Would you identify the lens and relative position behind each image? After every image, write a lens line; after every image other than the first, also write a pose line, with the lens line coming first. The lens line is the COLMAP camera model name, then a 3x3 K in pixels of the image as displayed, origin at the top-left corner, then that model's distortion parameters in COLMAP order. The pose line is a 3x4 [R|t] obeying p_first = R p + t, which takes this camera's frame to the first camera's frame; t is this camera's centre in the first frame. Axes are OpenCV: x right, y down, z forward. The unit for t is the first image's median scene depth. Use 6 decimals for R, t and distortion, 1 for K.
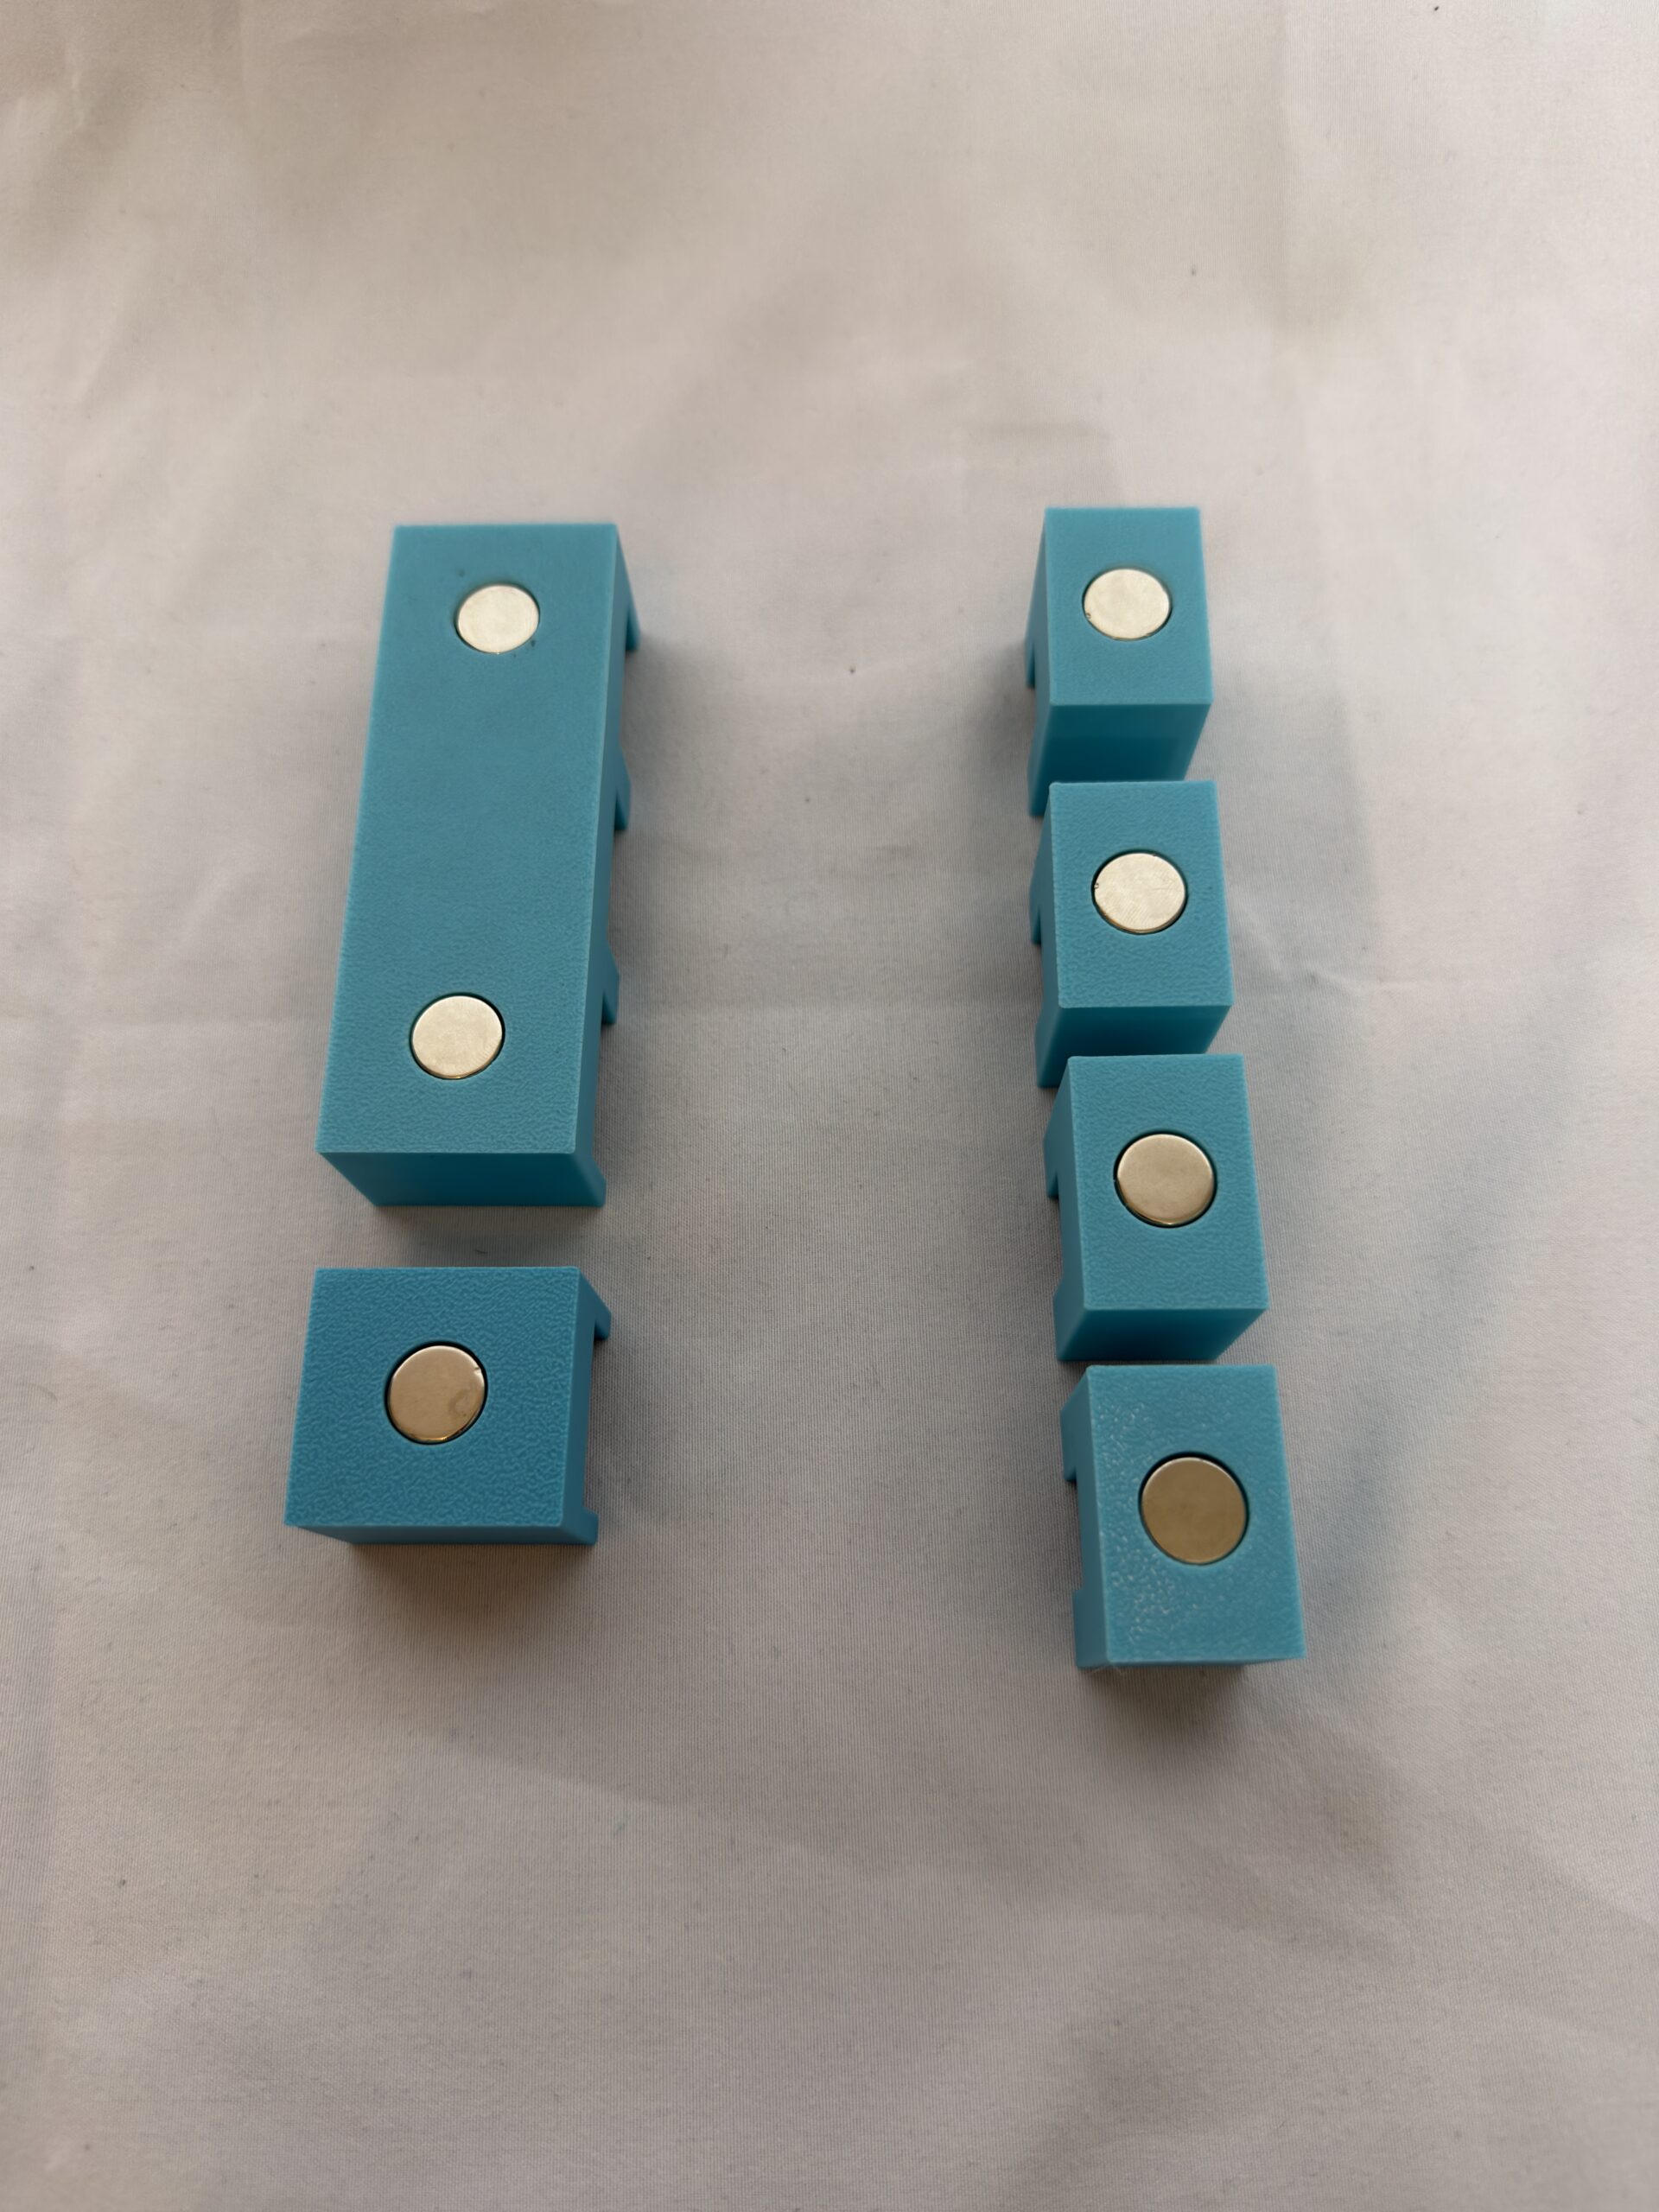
lens RADIAL K [[1557.5, 0, 829.5], [0, 1557.5, 1106.0], [0, 0, 1]] dist [-0.017467, 0.001408]
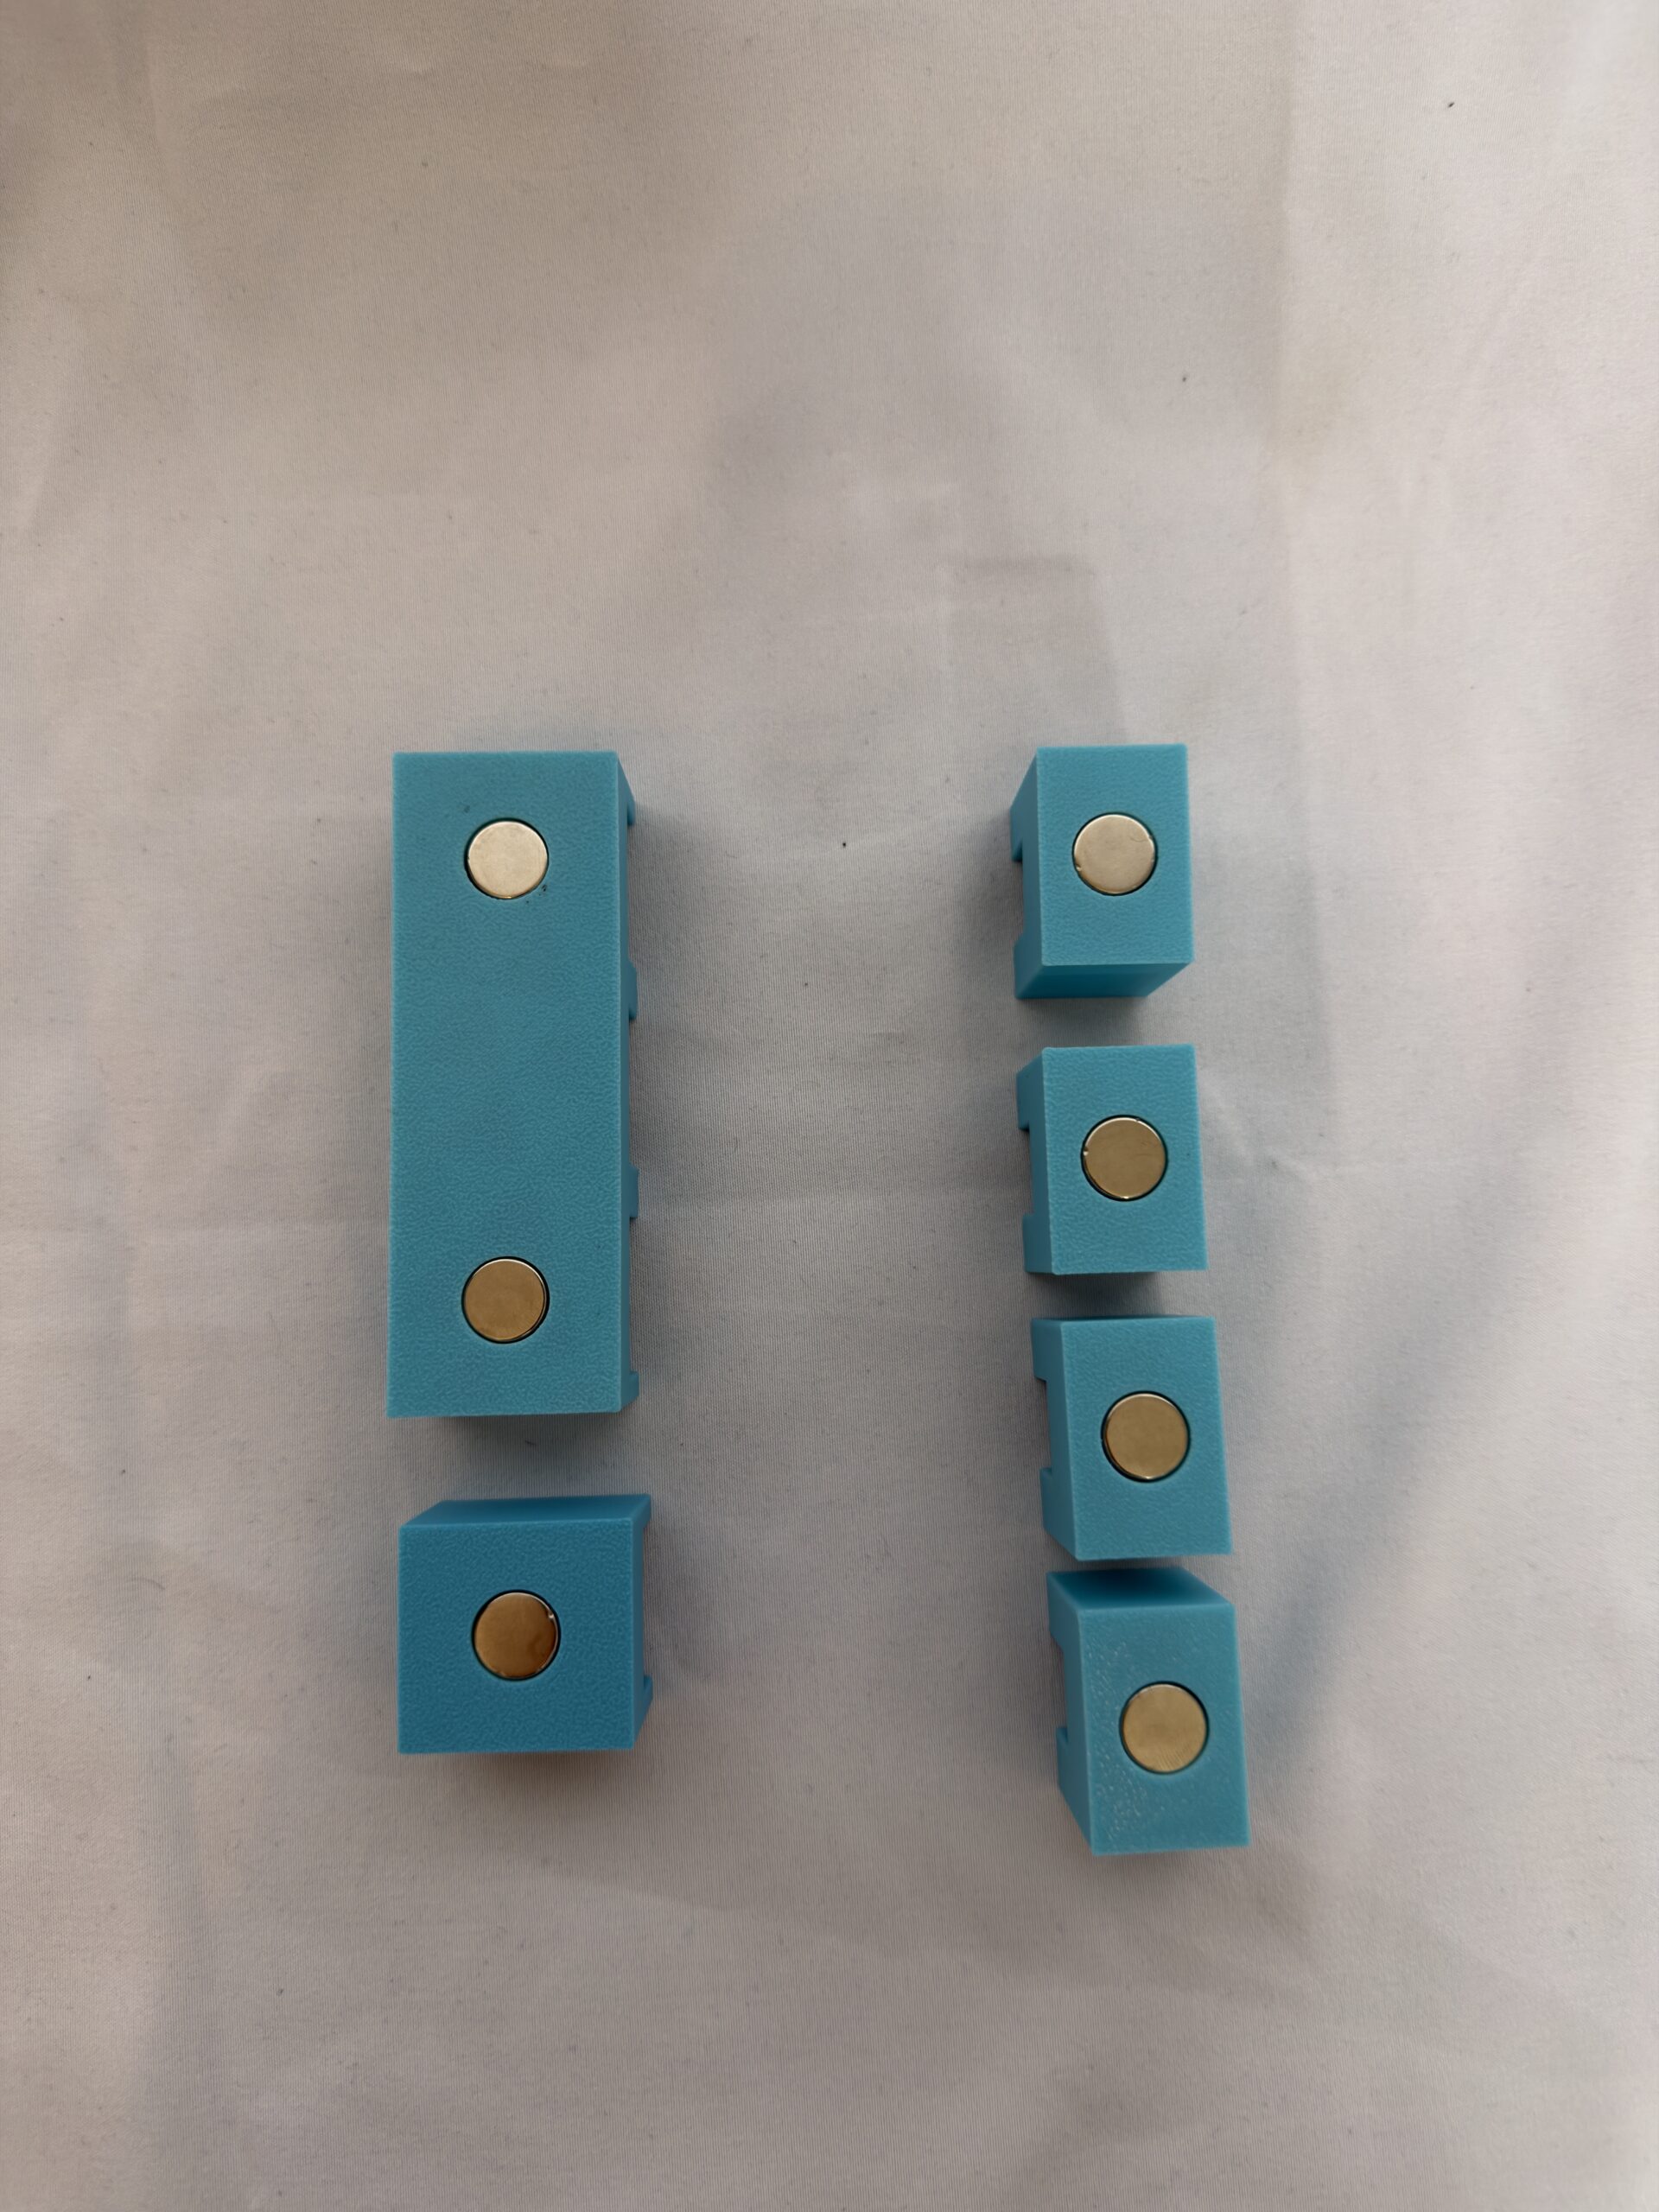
lens RADIAL K [[1541.5, 0, 829.5], [0, 1541.5, 1106.0], [0, 0, 1]] dist [-0.008198, -0.003889]
pose [[0.998713, -0.029413, 0.041315, -0.048730], [0.019313, 0.973836, 0.226428, -0.392507], [-0.046894, -0.225339, 0.973151, -0.035398]]
